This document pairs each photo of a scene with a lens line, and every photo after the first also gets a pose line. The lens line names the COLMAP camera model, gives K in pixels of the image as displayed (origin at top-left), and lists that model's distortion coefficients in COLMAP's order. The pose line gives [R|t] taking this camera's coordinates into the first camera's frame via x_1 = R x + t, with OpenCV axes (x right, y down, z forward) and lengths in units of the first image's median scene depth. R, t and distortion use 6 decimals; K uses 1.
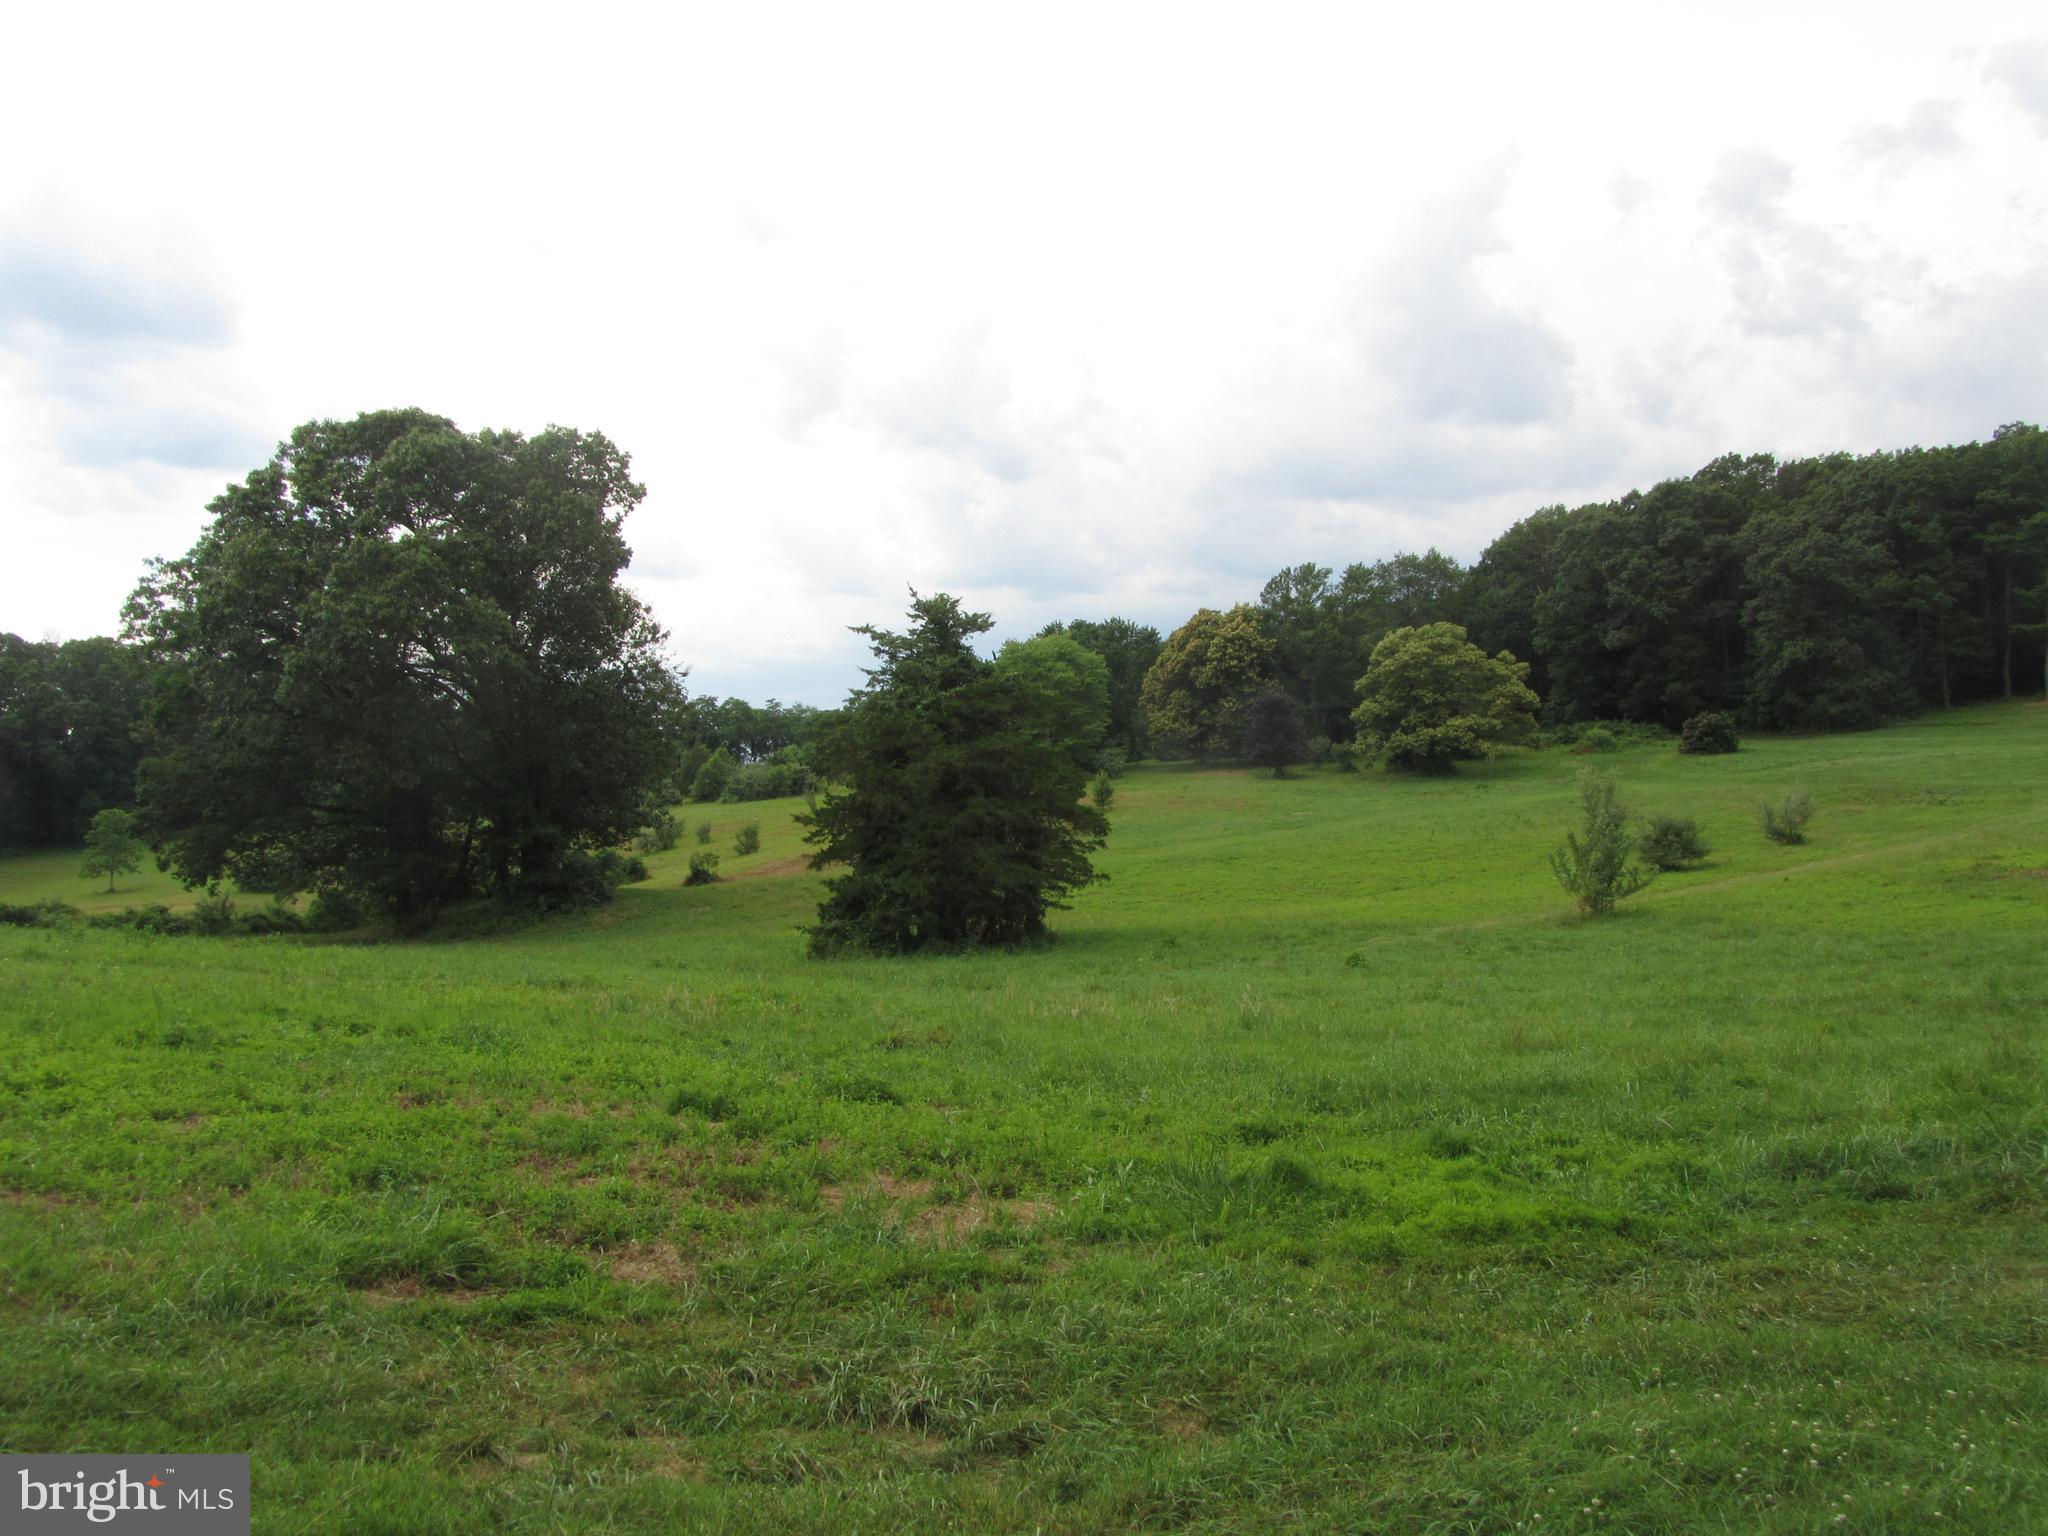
lens RADIAL K [[1684.8, 0, 1024.8], [0, 1684.8, 770.7], [0, 0, 1]] dist [-0.044001, 0.007021]
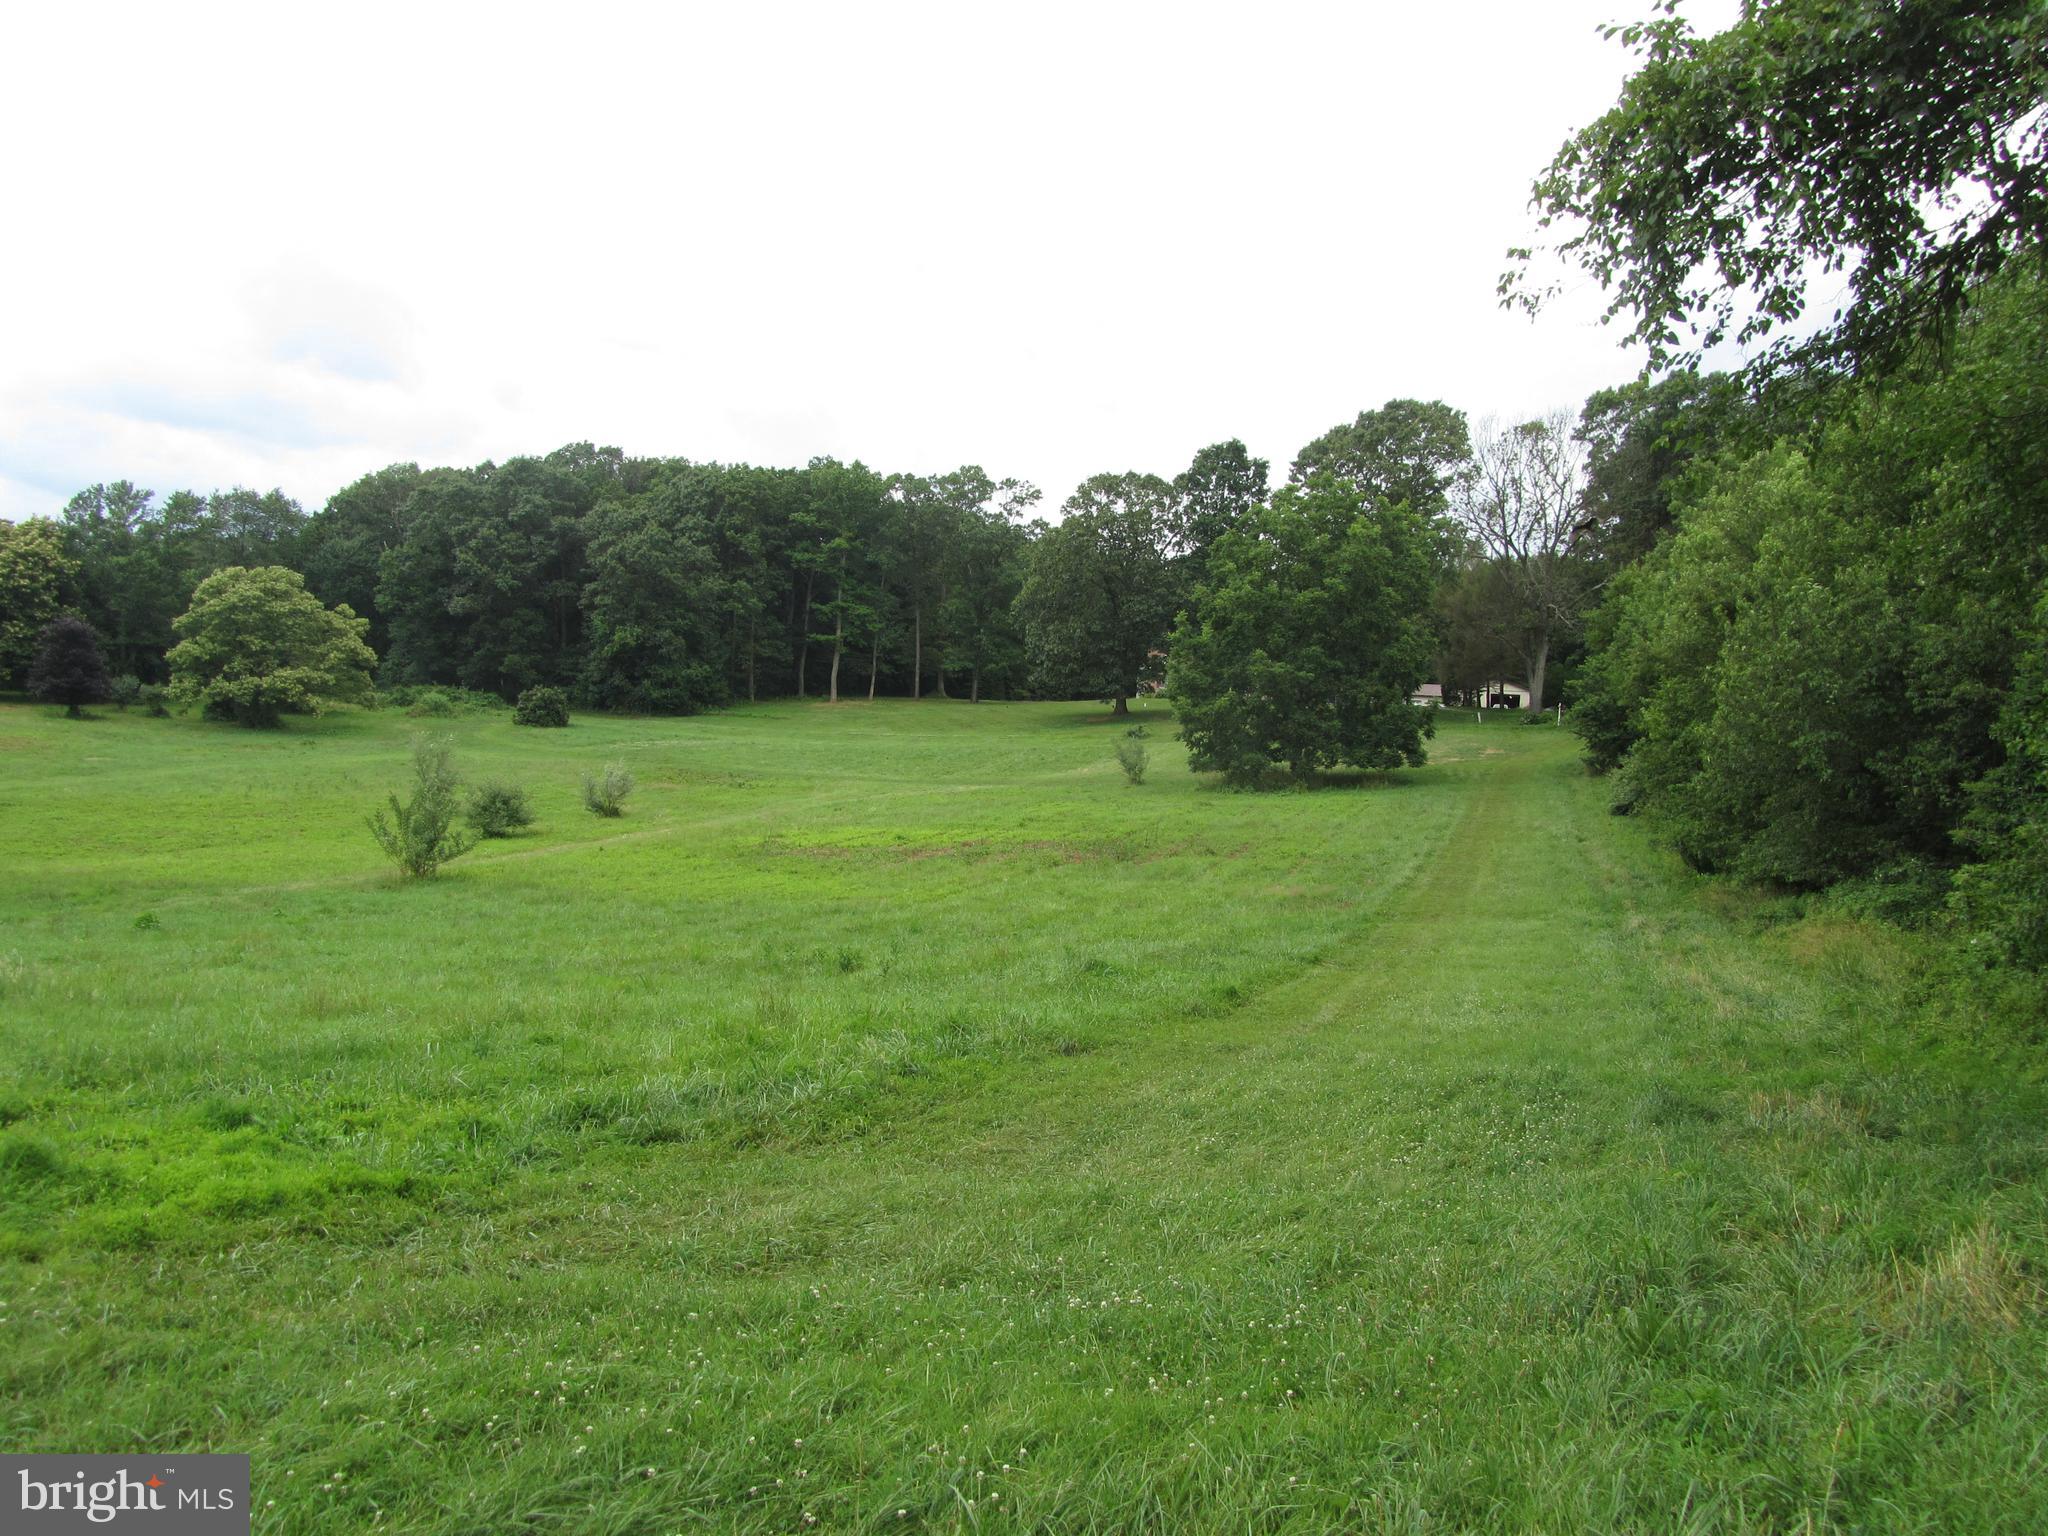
lens RADIAL K [[1684.8, 0, 1029.6], [0, 1684.8, 775.7], [0, 0, 1]] dist [-0.044001, 0.007021]
pose [[0.780138, 0.056221, 0.623076, 0.005538], [-0.070791, 0.997490, -0.001369, 0.001959], [-0.621589, -0.043041, 0.782160, 0.004258]]
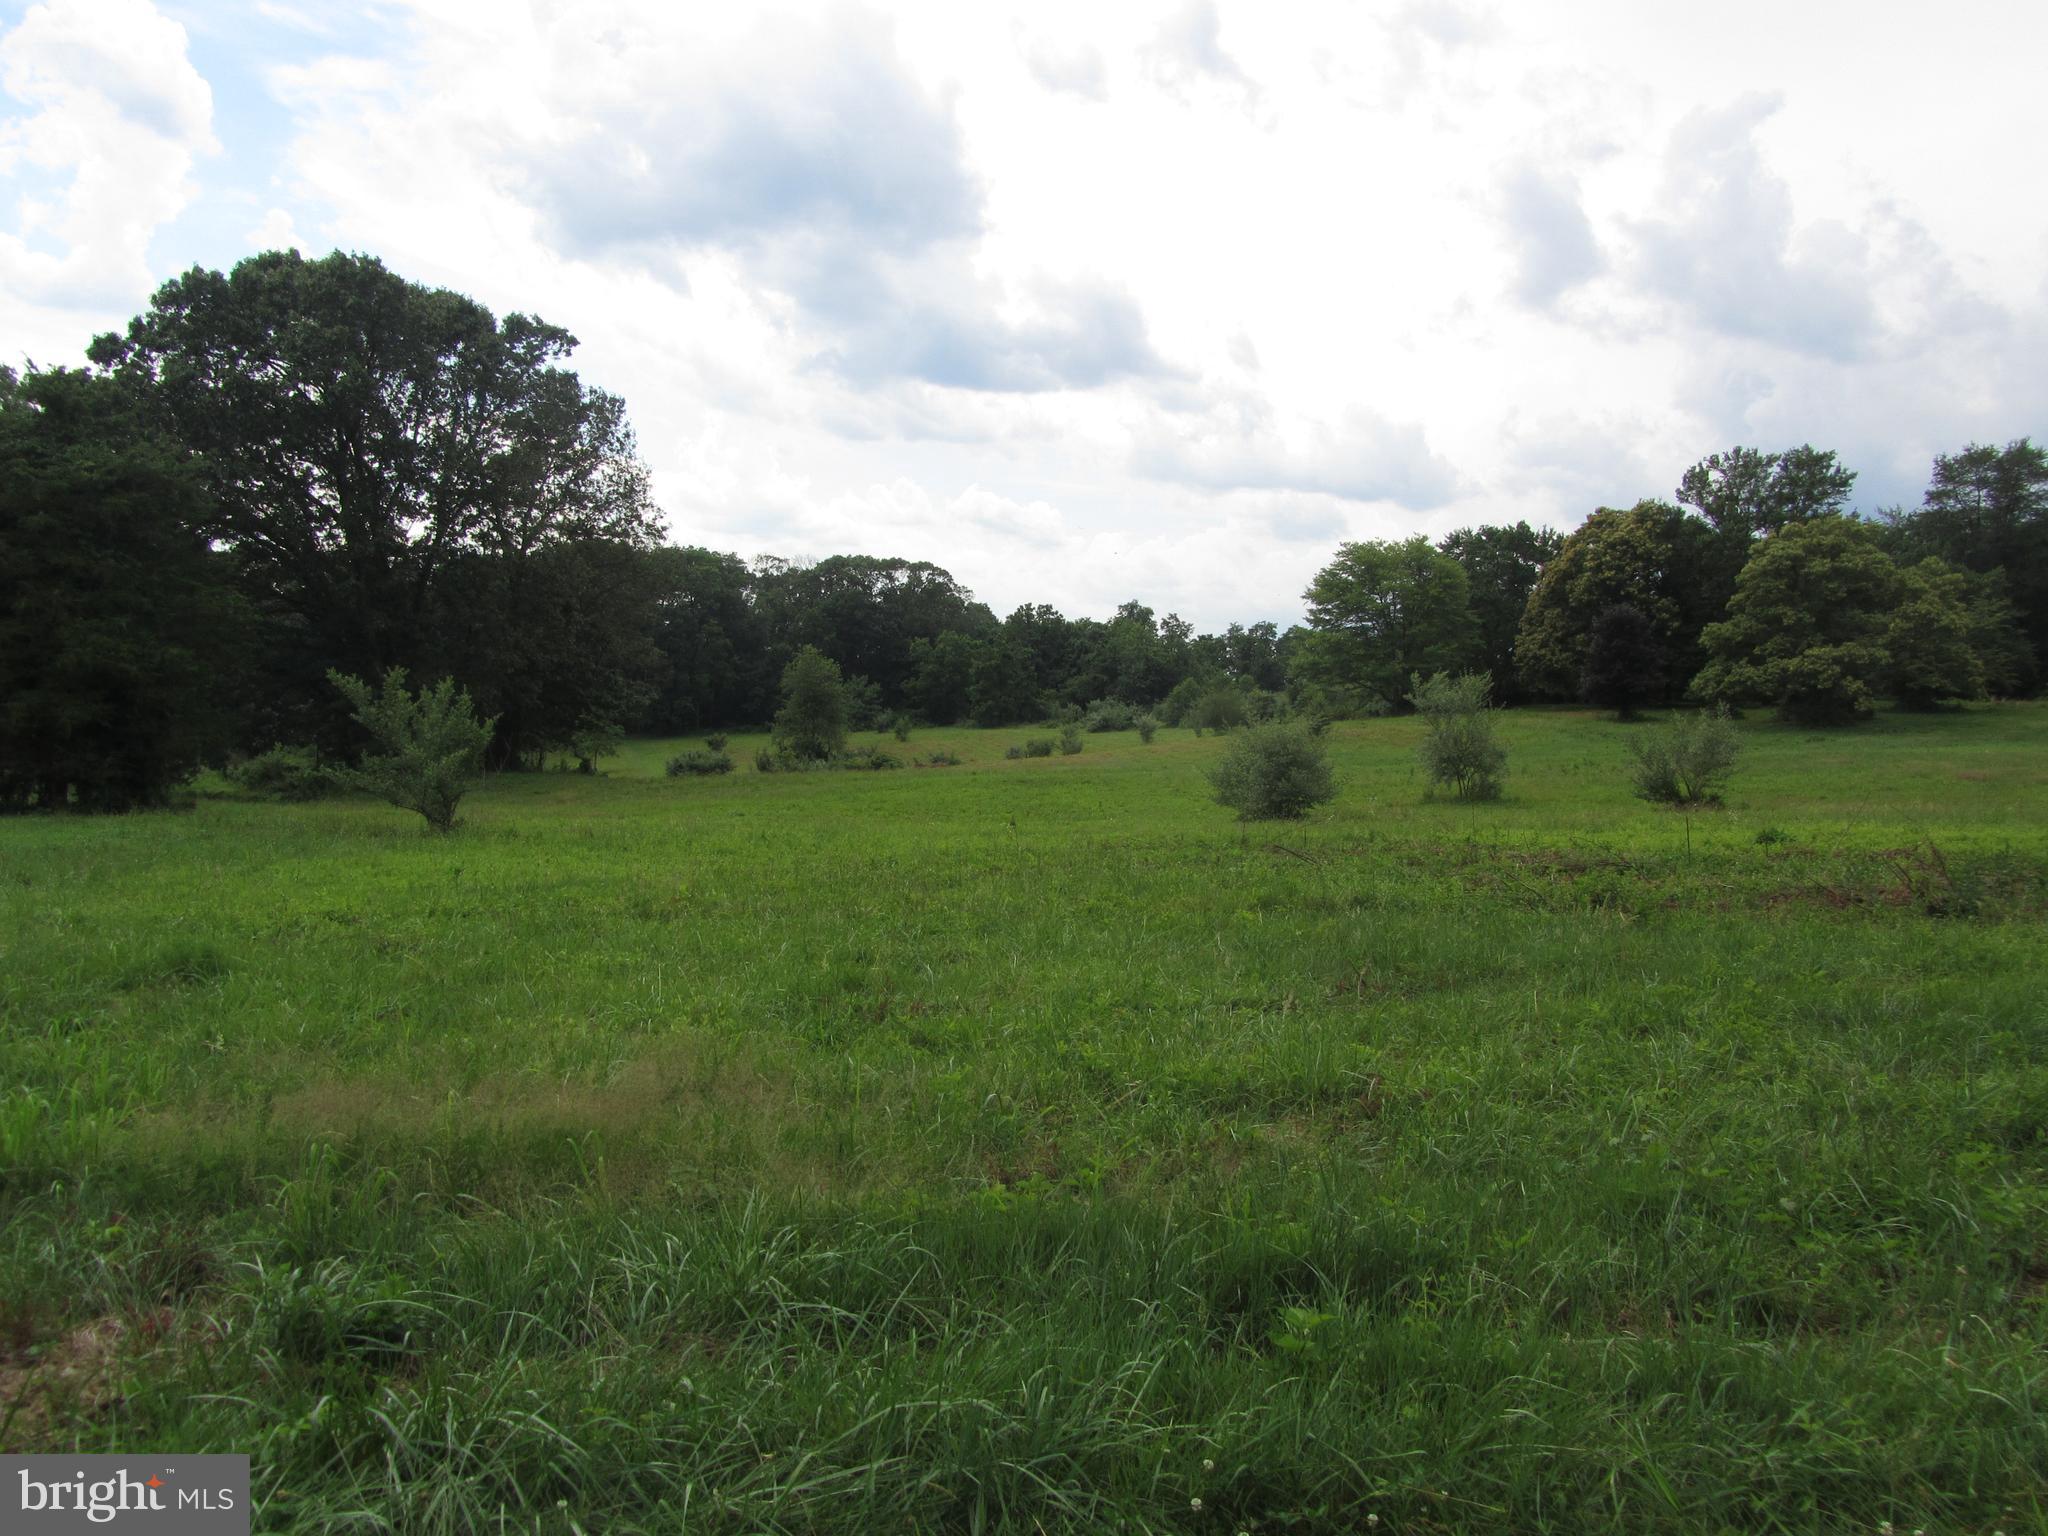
lens RADIAL K [[1684.8, 0, 1023.5], [0, 1684.8, 764.4], [0, 0, 1]] dist [-0.044001, 0.007021]
pose [[0.887747, 0.069710, -0.455022, 1.835571], [-0.057187, 0.997511, 0.041246, 0.059580], [0.456765, -0.010595, 0.889524, 1.375728]]
